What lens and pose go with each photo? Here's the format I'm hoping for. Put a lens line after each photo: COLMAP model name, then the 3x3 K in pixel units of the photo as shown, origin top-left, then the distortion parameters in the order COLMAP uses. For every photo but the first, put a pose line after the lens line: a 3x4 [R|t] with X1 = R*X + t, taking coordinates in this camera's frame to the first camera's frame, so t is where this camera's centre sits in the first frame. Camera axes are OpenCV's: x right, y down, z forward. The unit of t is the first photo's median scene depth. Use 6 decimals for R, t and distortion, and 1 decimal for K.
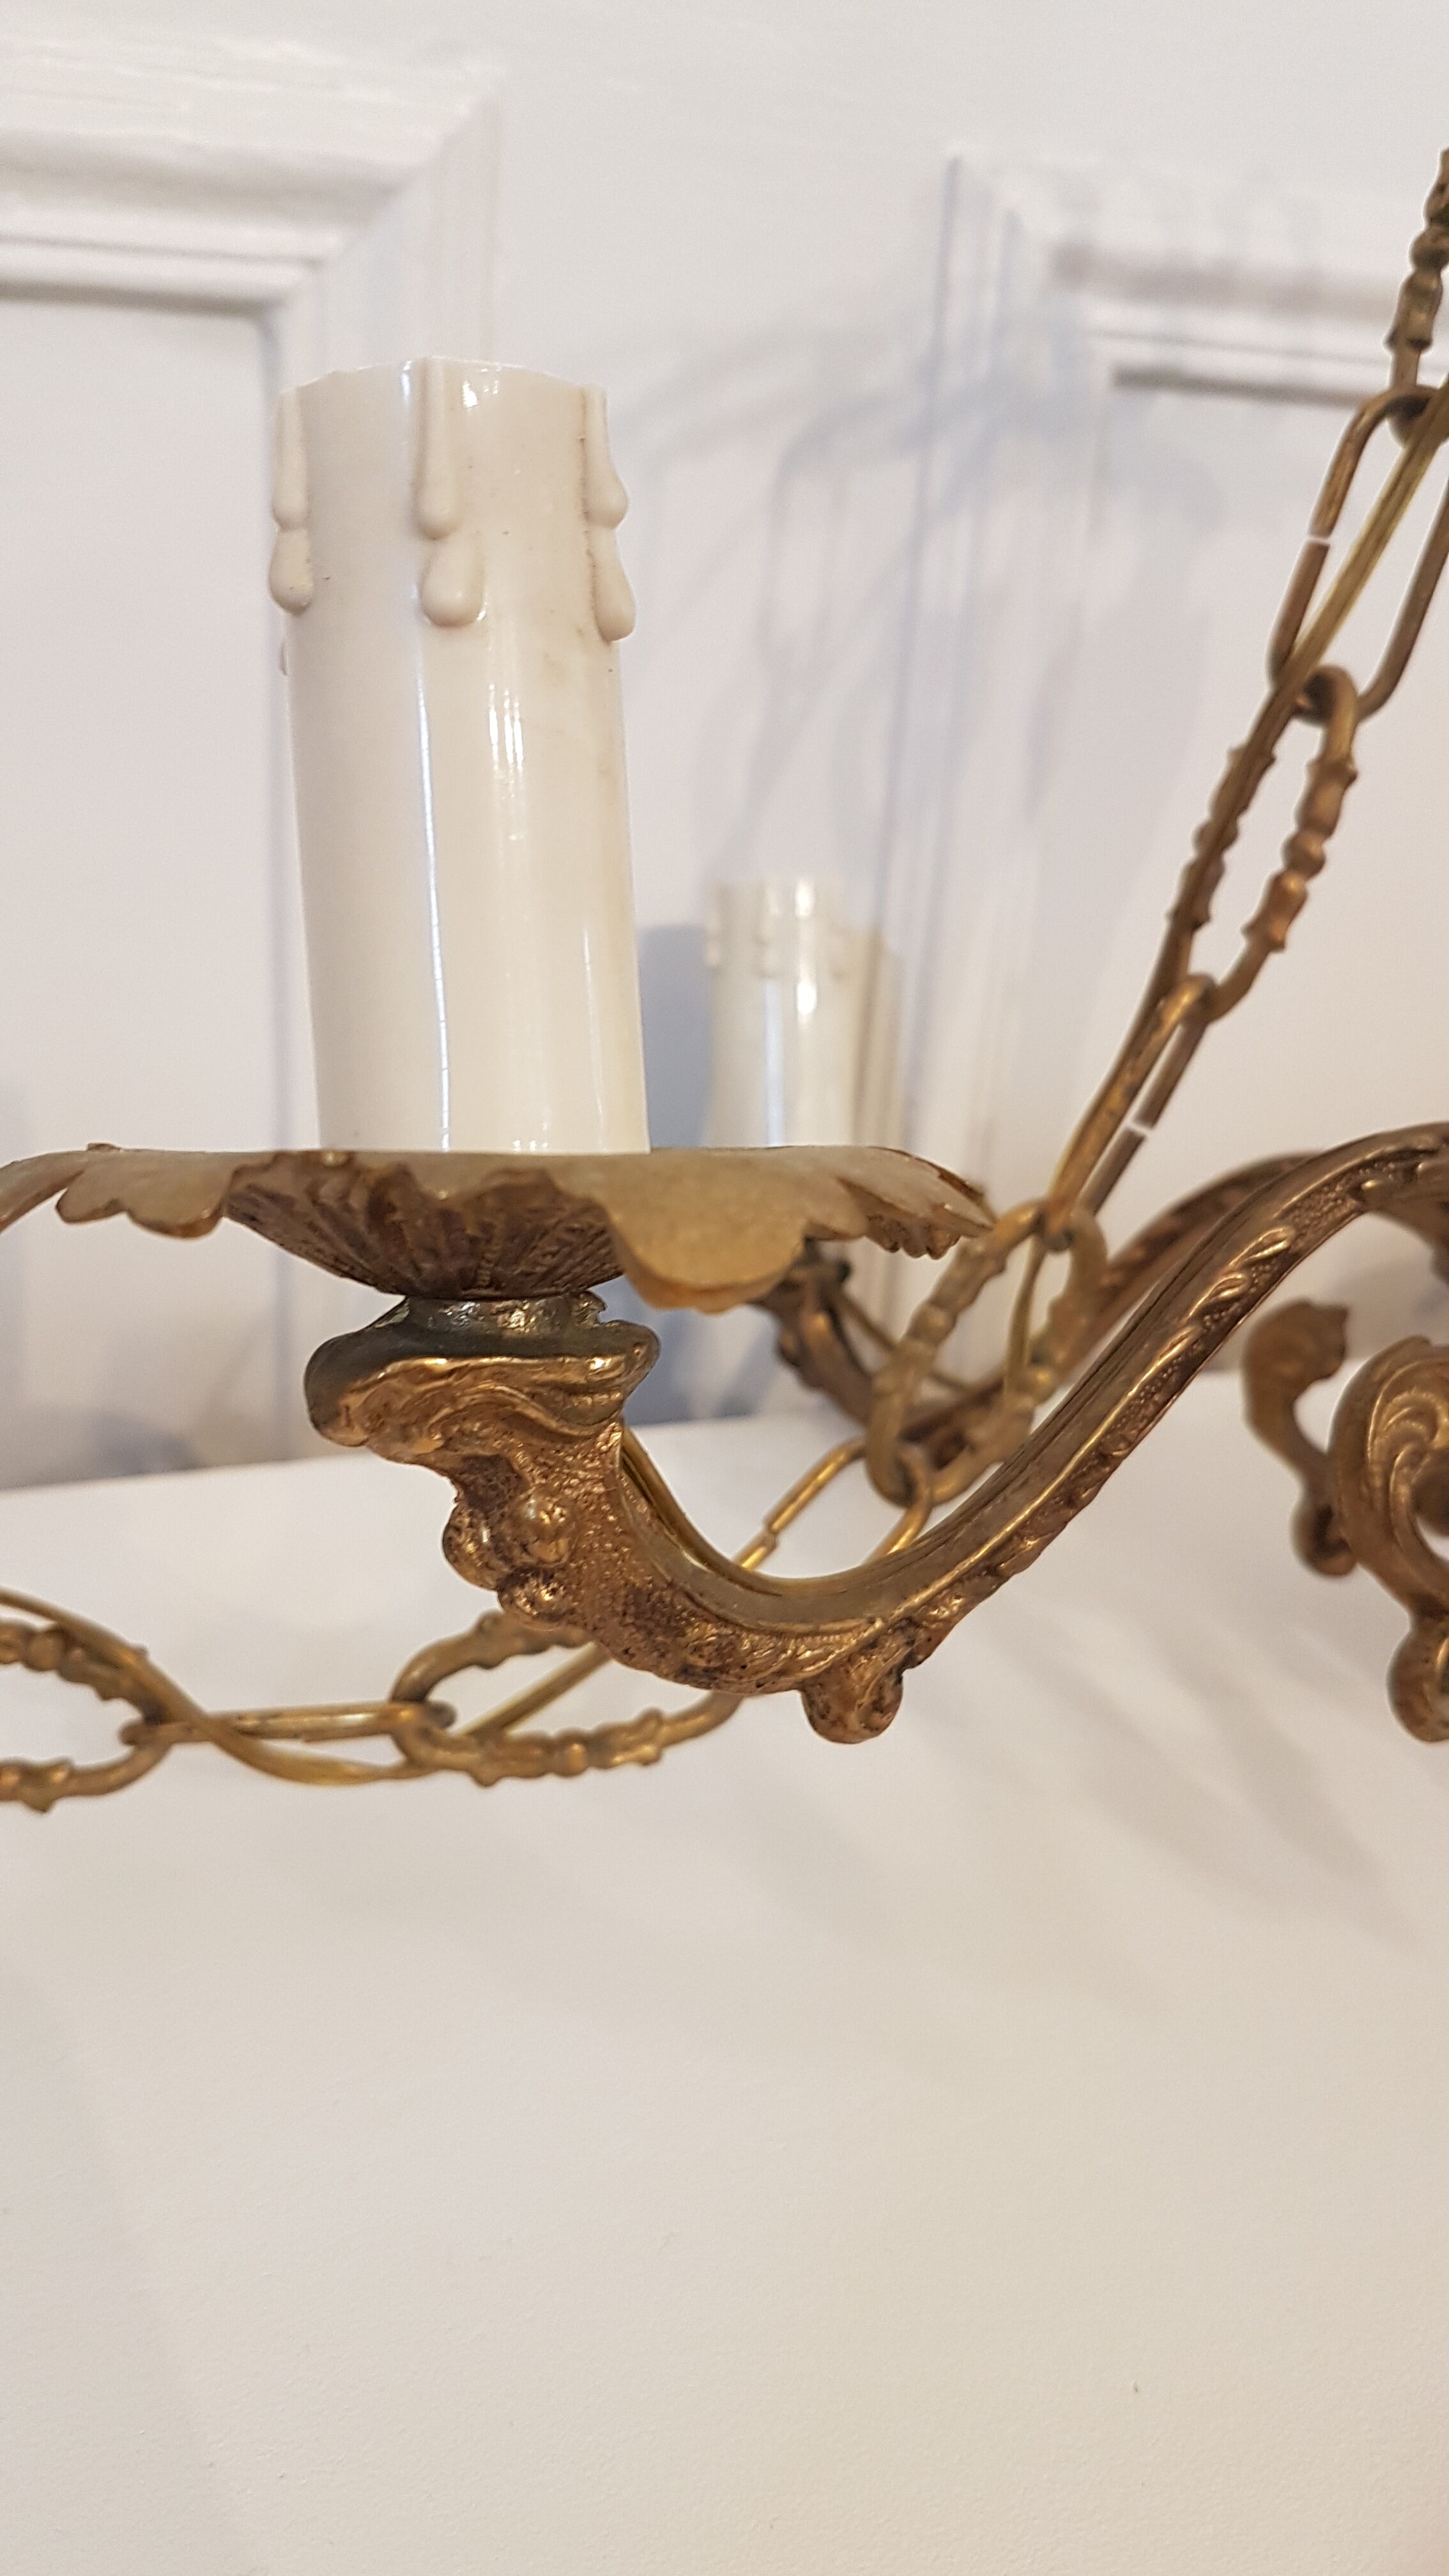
lens RADIAL K [[1951.9, 0, 724.5], [0, 1951.9, 1288.0], [0, 0, 1]] dist [0.153181, -0.352740]
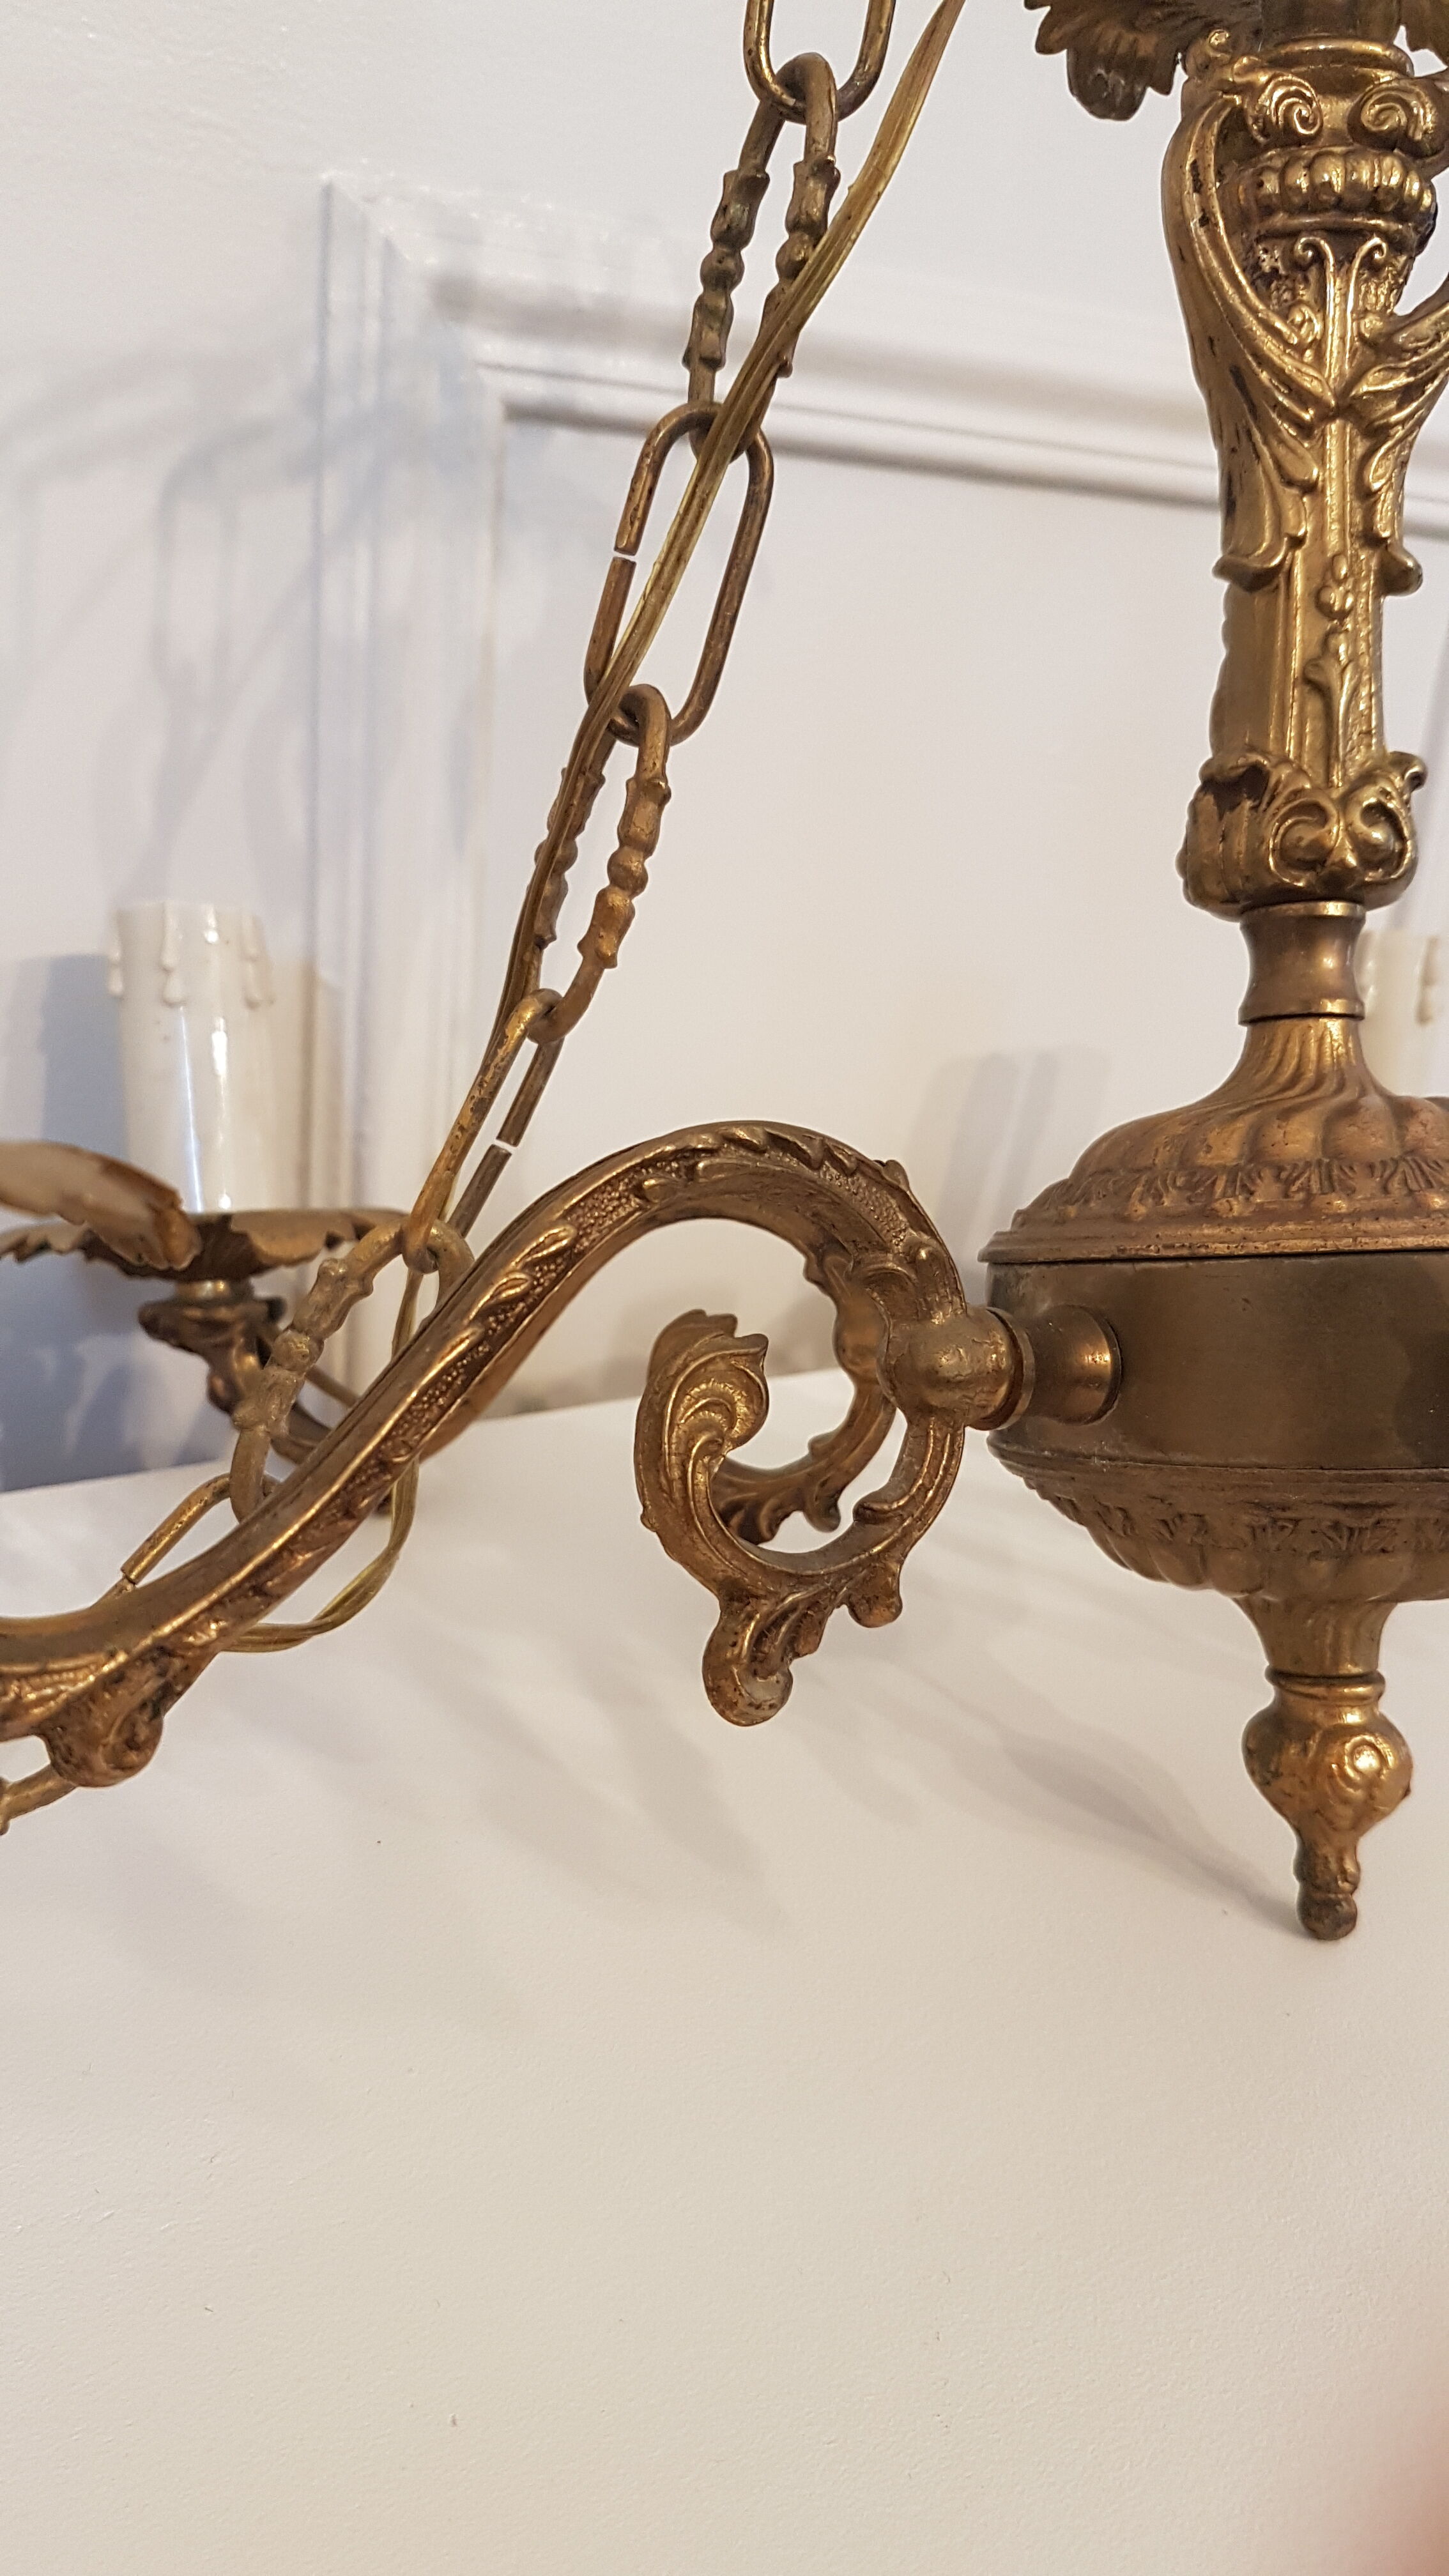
lens RADIAL K [[1951.9, 0, 724.5], [0, 1951.9, 1288.0], [0, 0, 1]] dist [0.153181, -0.352740]
pose [[0.975732, -0.045069, 0.214279, 0.114091], [0.050558, 0.998517, -0.020204, 0.019446], [-0.213050, 0.030547, 0.976564, 0.002323]]
